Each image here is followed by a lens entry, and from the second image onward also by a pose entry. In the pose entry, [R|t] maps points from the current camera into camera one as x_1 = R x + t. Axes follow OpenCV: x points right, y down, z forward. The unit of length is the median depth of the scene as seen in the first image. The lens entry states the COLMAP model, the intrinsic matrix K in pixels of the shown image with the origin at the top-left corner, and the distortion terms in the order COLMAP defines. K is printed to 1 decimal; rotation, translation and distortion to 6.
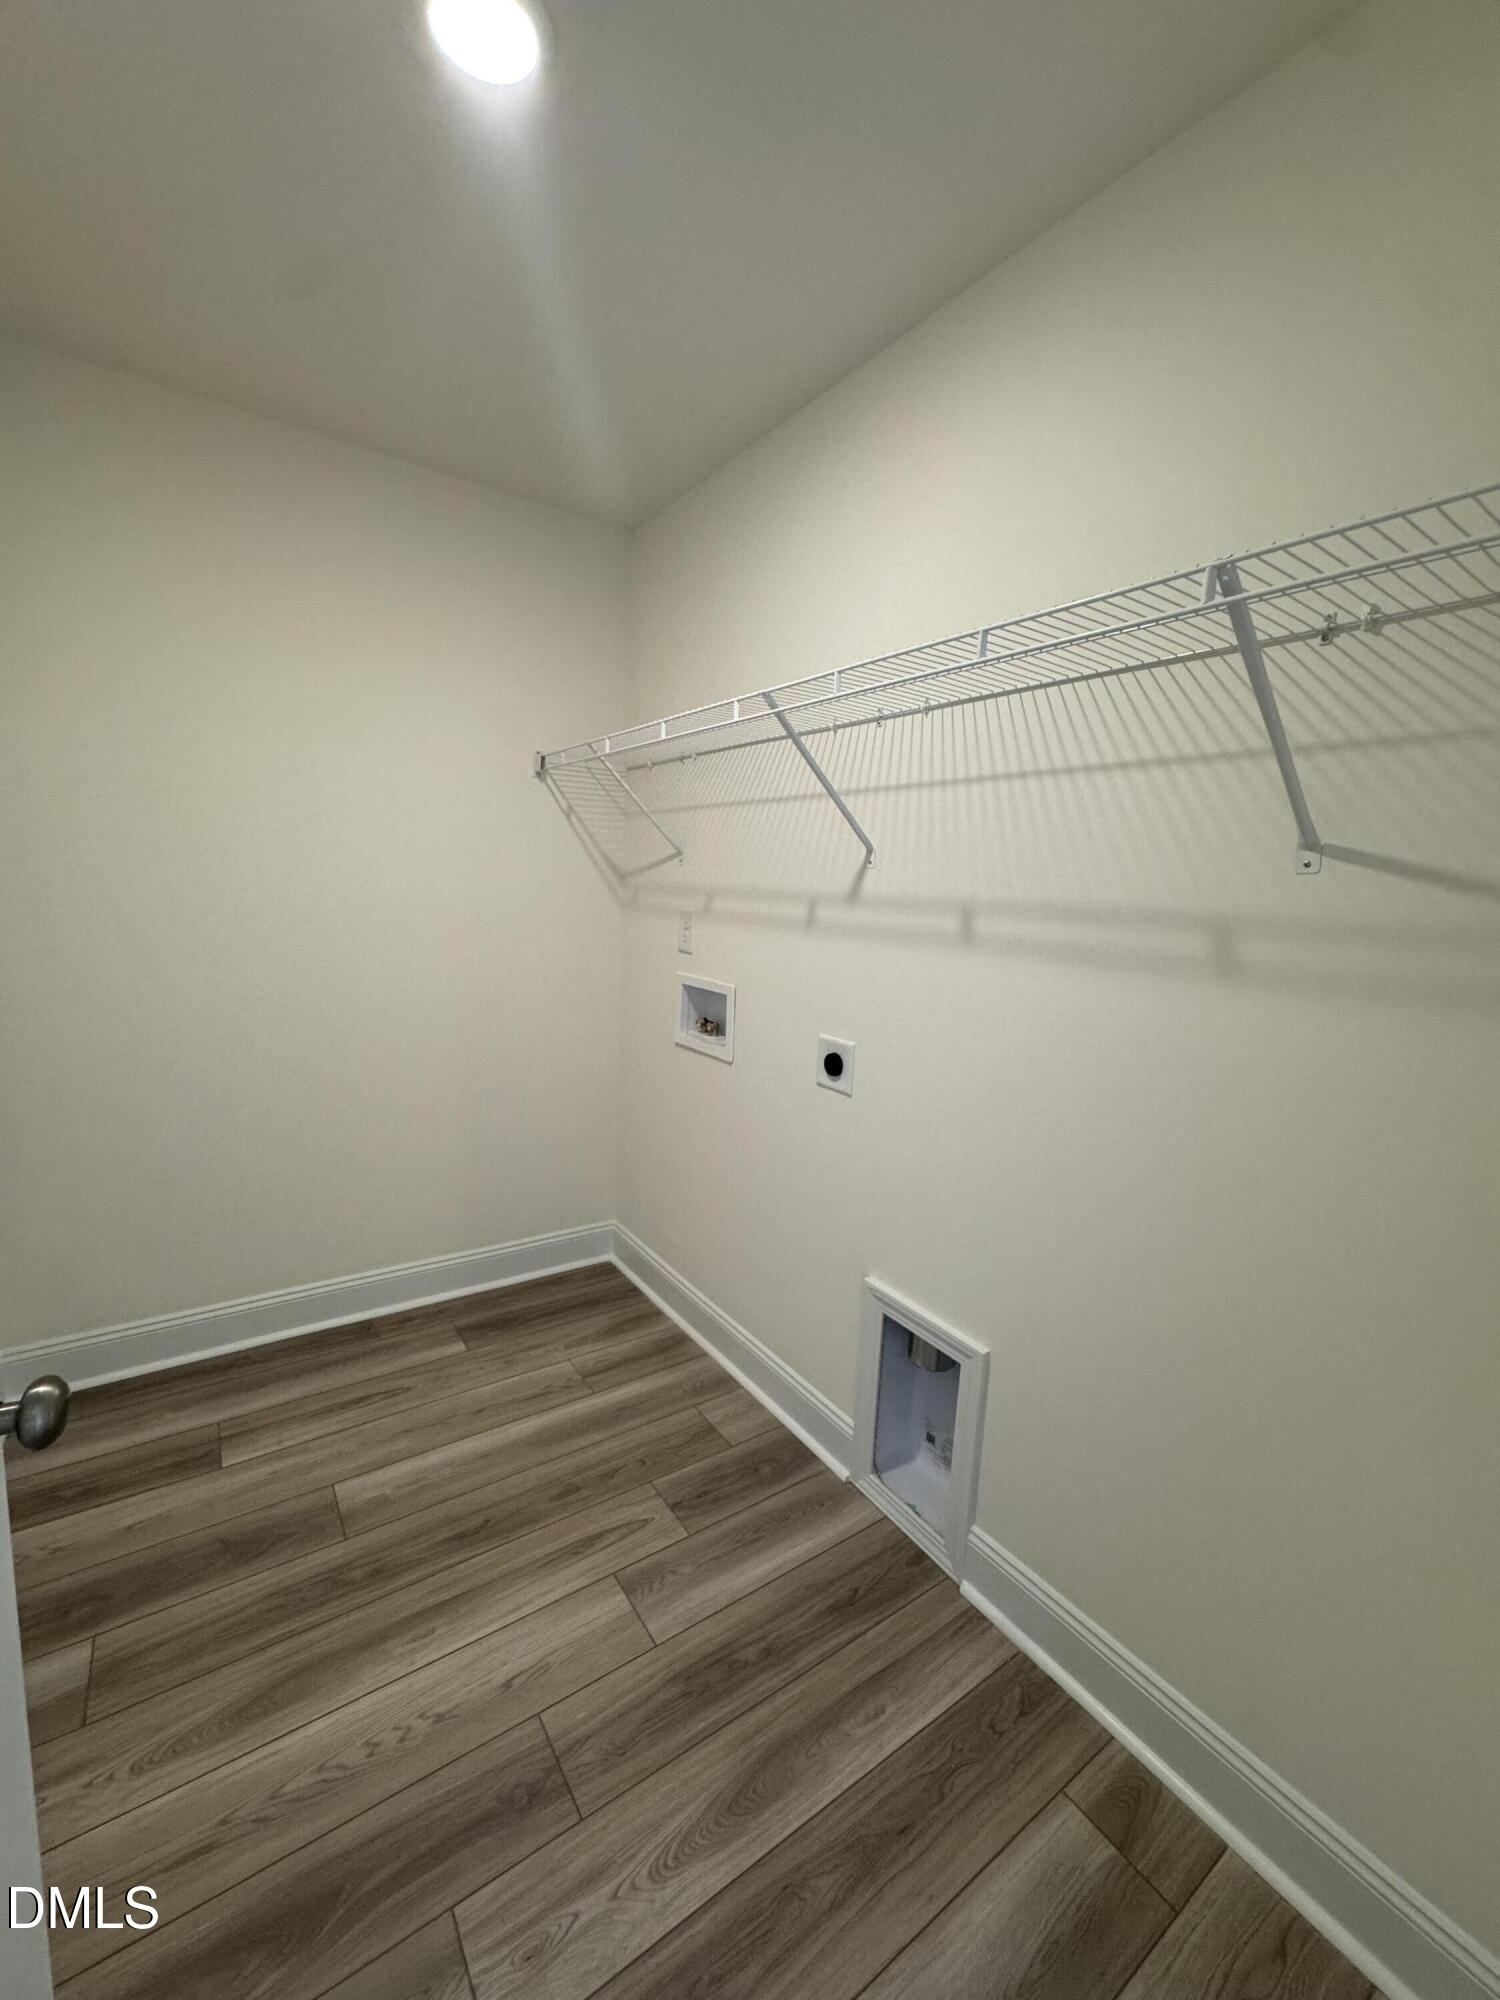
lens RADIAL K [[809.5, 0, 750.0], [0, 809.5, 1000.0], [0, 0, 1]] dist [-0.001874, 0.000445]
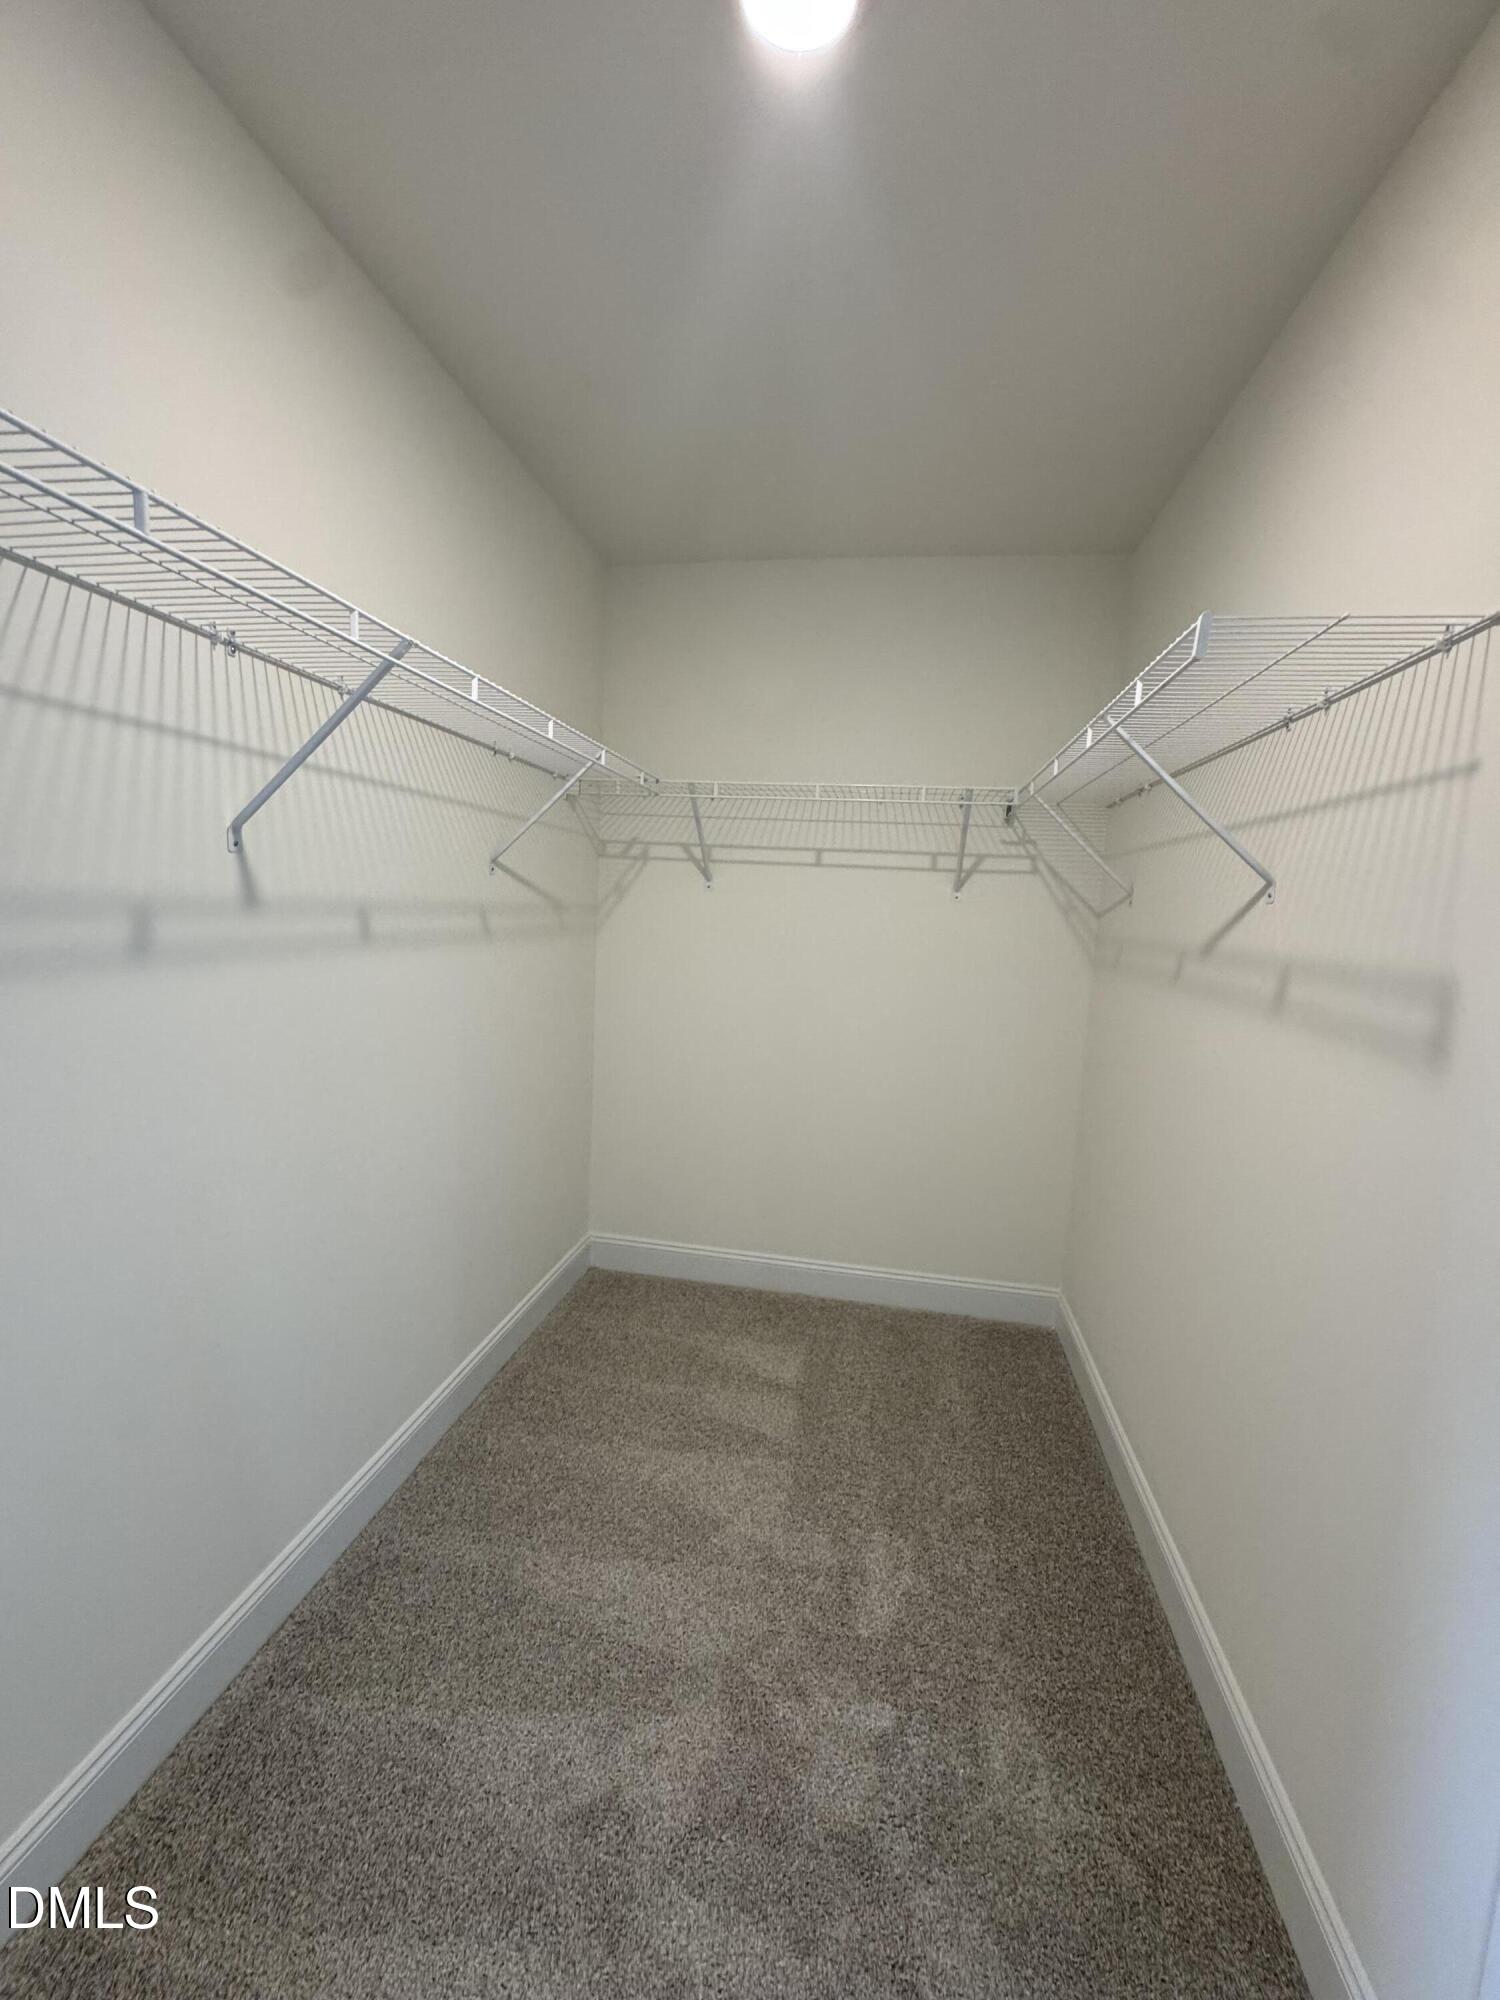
lens RADIAL K [[809.5, 0, 750.0], [0, 809.5, 1000.0], [0, 0, 1]] dist [-0.001874, 0.000445]
pose [[-0.683724, -0.182214, 0.706626, -0.780608], [-0.000456, 0.968431, 0.249283, -0.253921], [-0.729741, 0.170118, -0.662222, 1.343115]]
